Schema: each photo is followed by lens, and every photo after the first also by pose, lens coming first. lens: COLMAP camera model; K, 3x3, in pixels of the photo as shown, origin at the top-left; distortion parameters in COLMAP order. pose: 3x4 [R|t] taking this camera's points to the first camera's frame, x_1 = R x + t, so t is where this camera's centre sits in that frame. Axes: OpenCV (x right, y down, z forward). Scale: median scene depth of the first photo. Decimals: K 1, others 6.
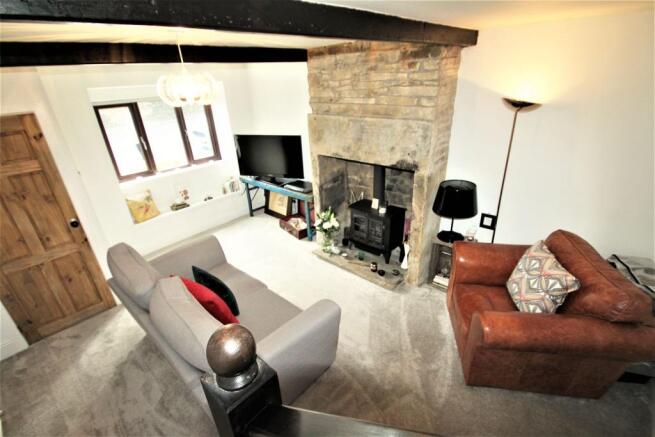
lens RADIAL K [[309.1, 0, 327.5], [0, 309.1, 218.5], [0, 0, 1]] dist [-0.000896, -0.000332]
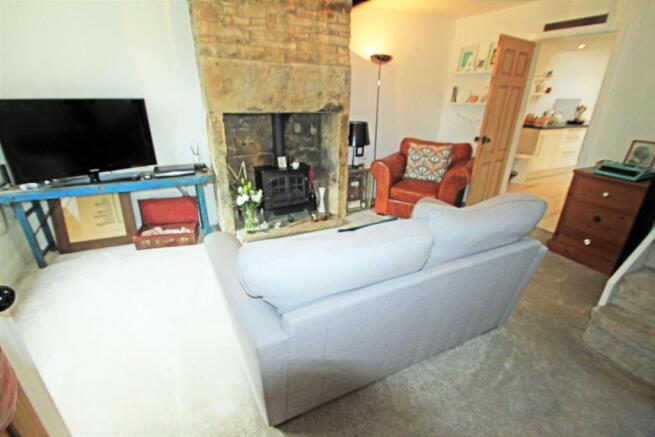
lens RADIAL K [[309.1, 0, 327.5], [0, 309.1, 218.5], [0, 0, 1]] dist [-0.000896, -0.000332]
pose [[0.359816, -0.302537, 0.882612, -0.859952], [0.360023, 0.917729, 0.167803, 0.004295], [-0.860765, 0.257382, 0.439134, 0.602102]]
